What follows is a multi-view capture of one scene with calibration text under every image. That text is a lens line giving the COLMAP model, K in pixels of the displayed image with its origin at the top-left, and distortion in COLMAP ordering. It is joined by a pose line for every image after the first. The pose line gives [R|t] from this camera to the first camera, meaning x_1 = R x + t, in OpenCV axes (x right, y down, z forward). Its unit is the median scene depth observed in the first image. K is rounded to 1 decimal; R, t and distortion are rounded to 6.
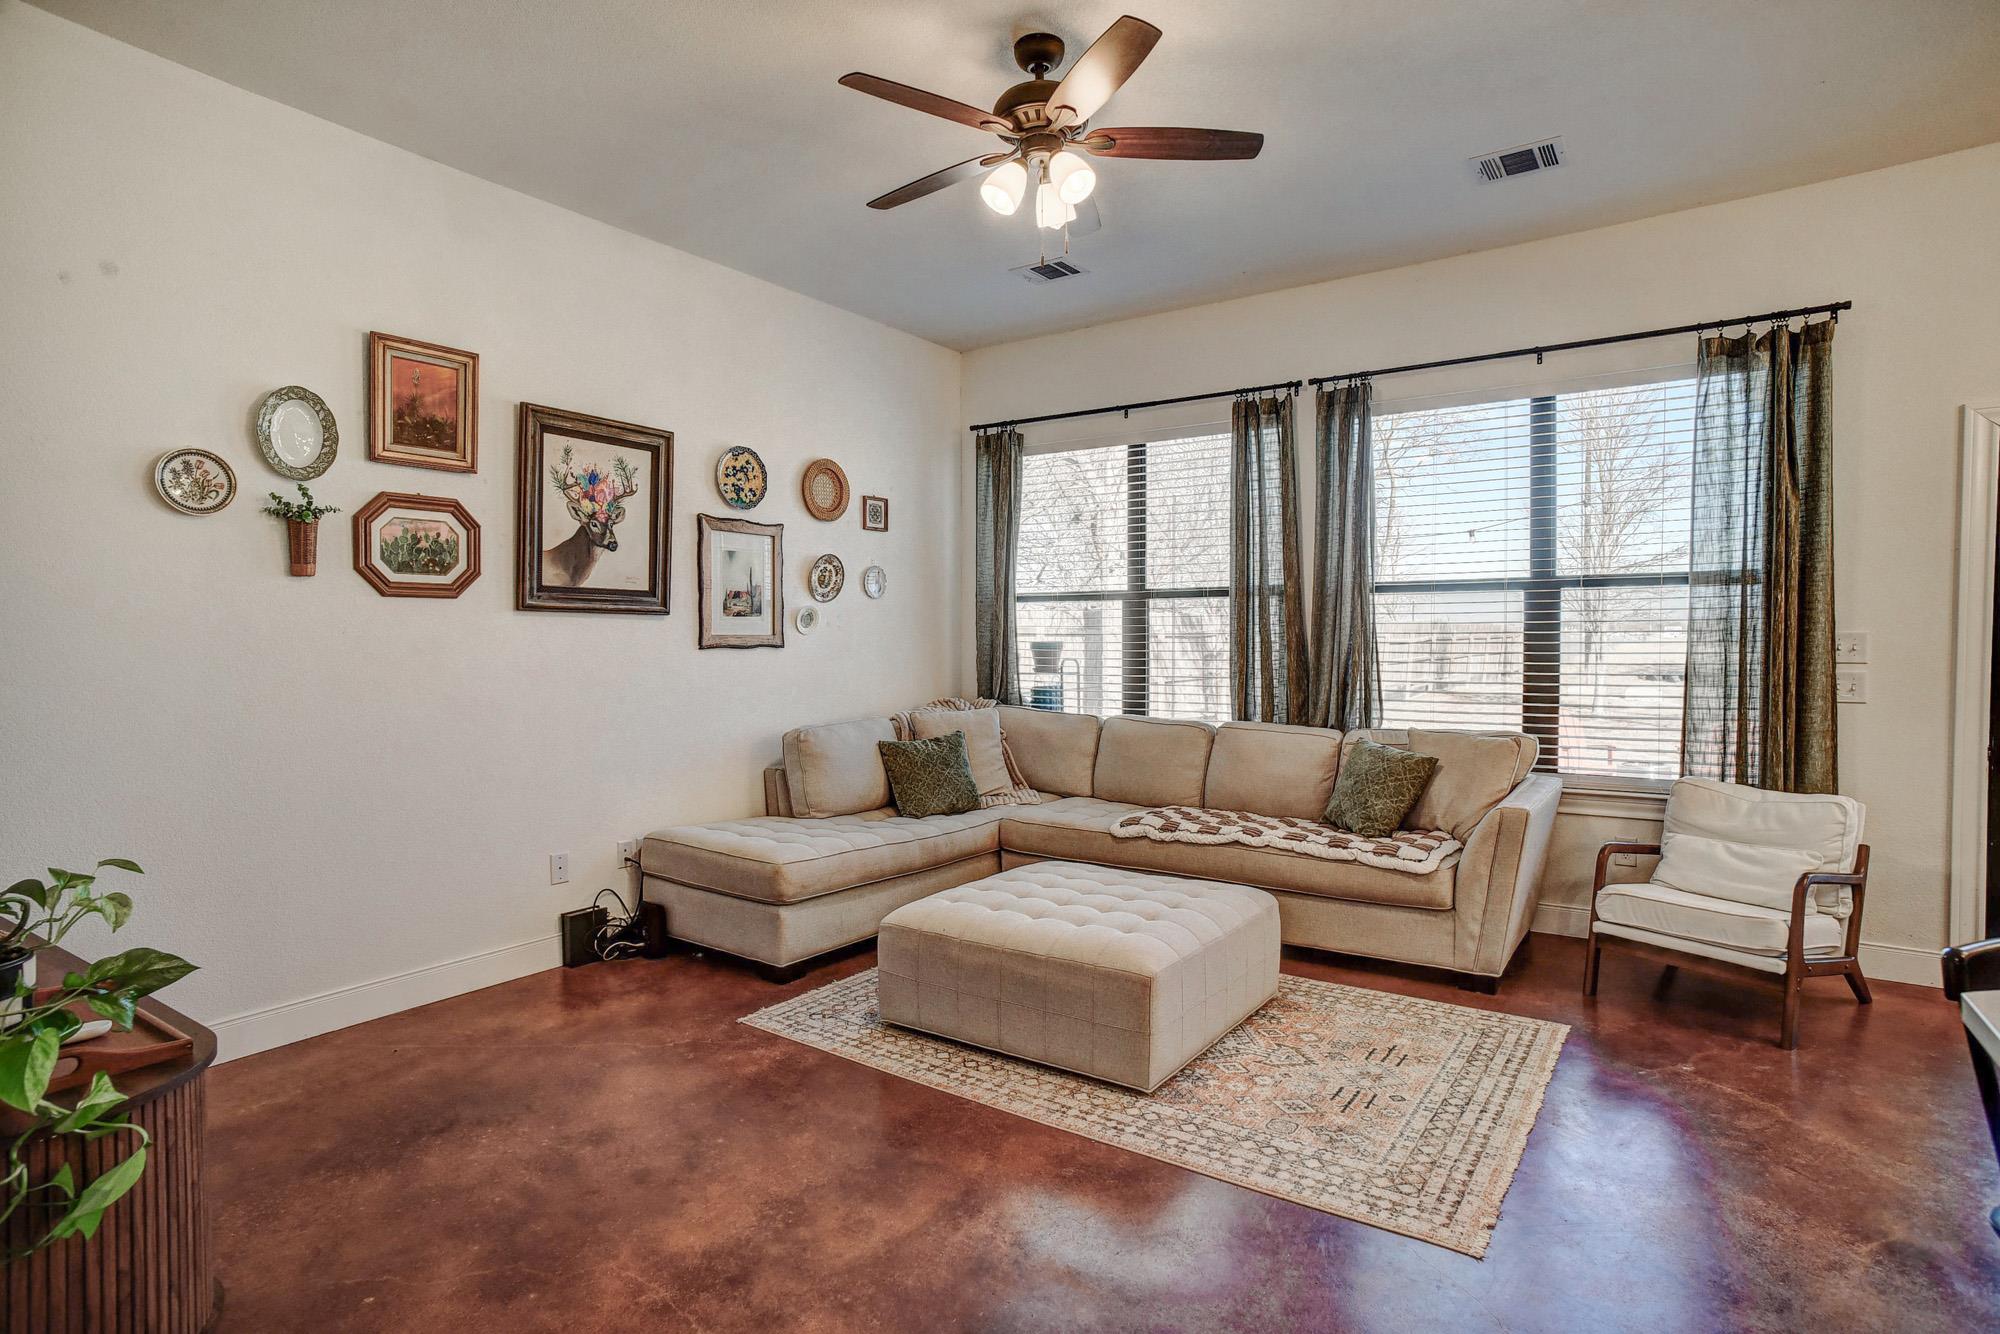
lens RADIAL K [[1059.8, 0, 1031.5], [0, 1059.8, 654.0], [0, 0, 1]] dist [-0.032259, 0.015781]
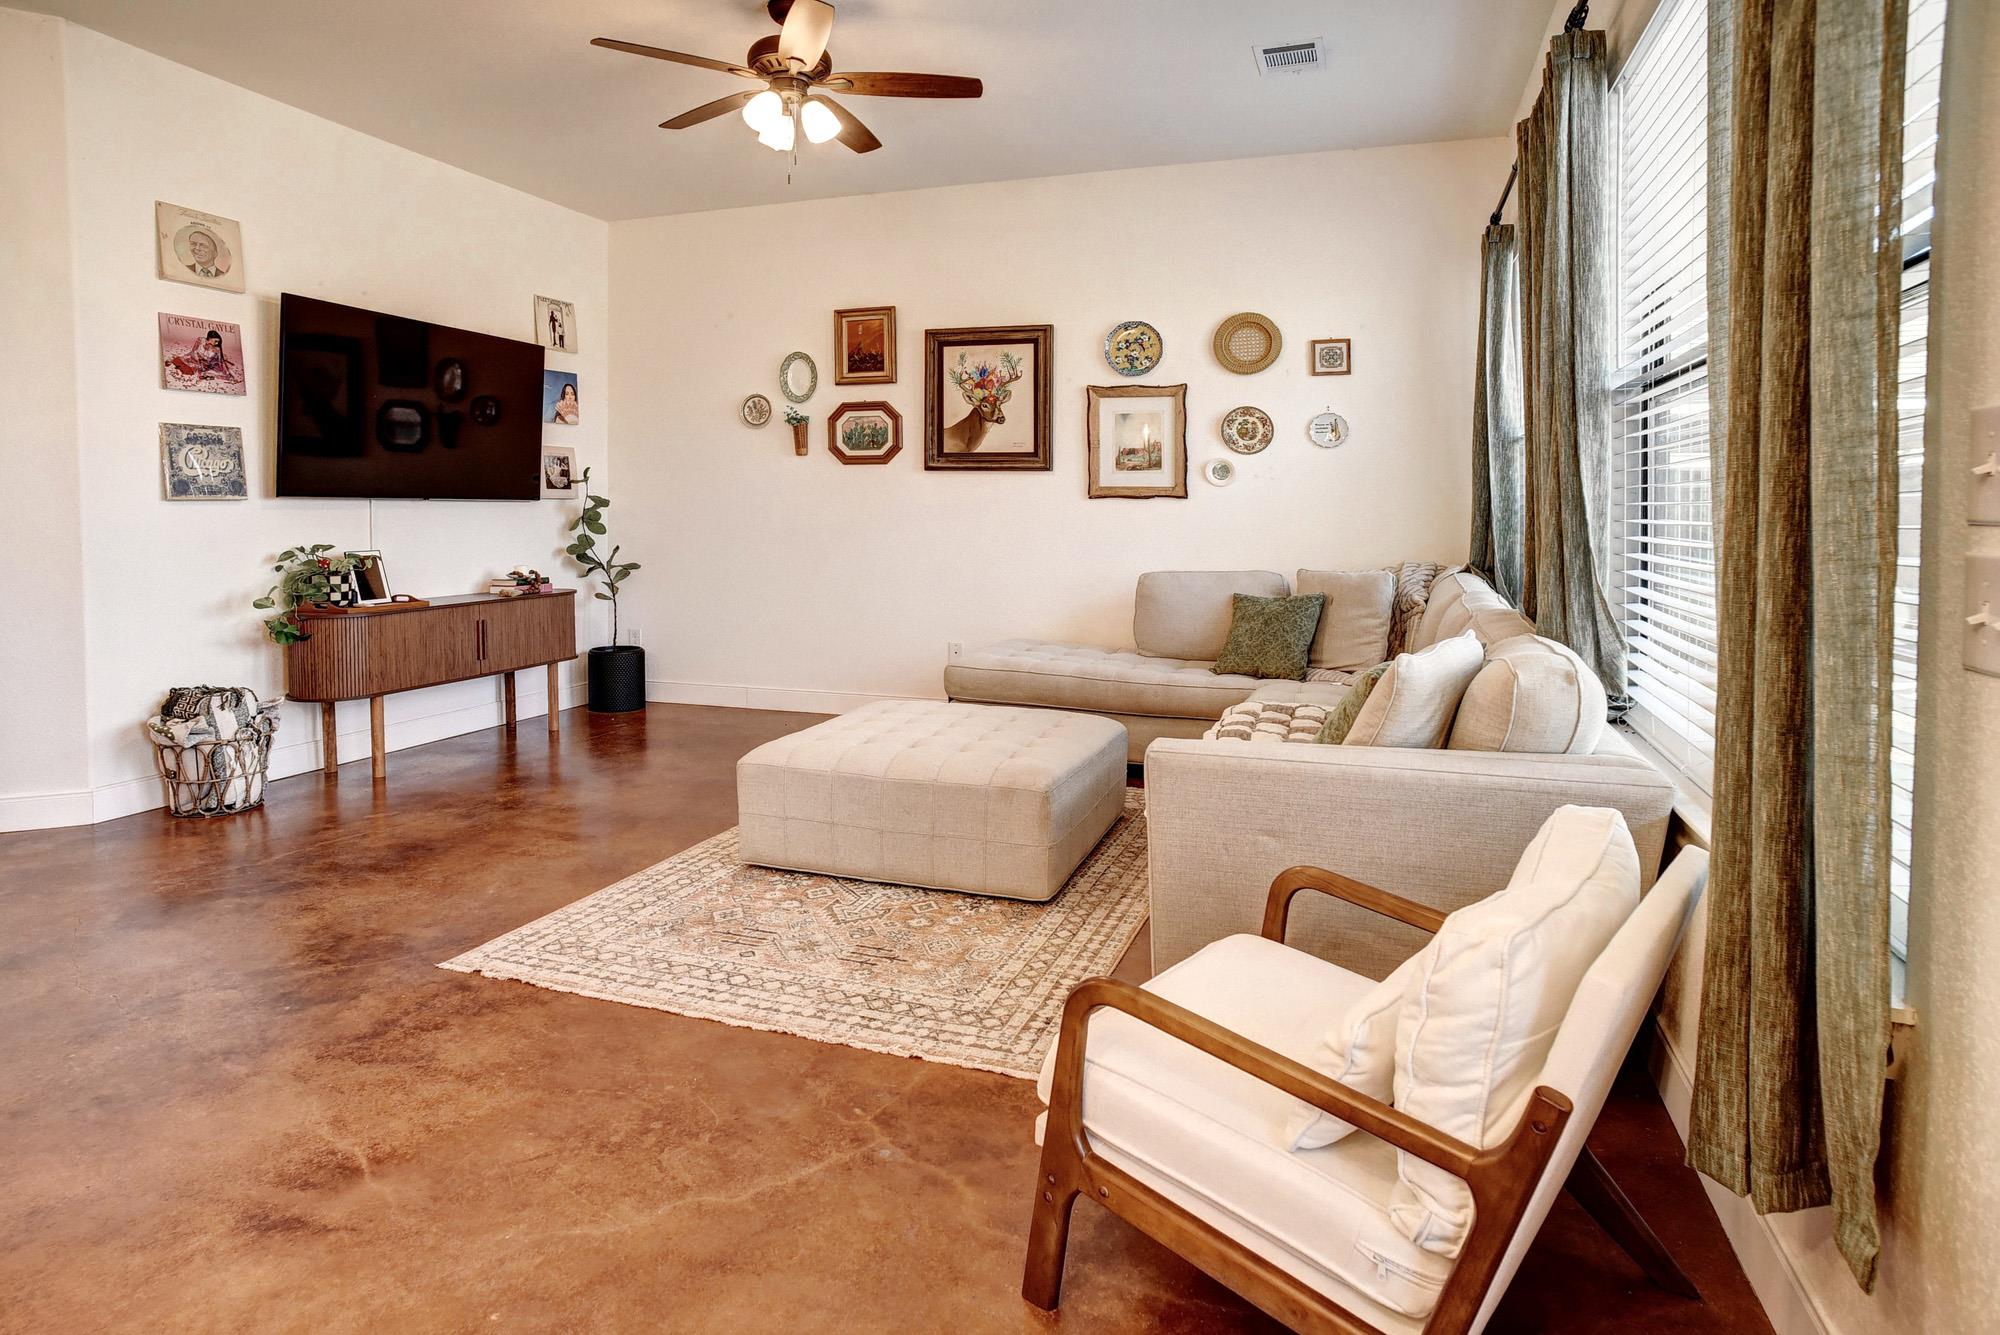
lens RADIAL K [[1059.8, 0, 1035.0], [0, 1059.8, 523.5], [0, 0, 1]] dist [-0.032259, 0.015781]
pose [[0.292596, 0.028228, -0.955820, 0.918843], [-0.016962, 0.999560, 0.024328, -0.004842], [0.956086, 0.009094, 0.292946, 0.655359]]
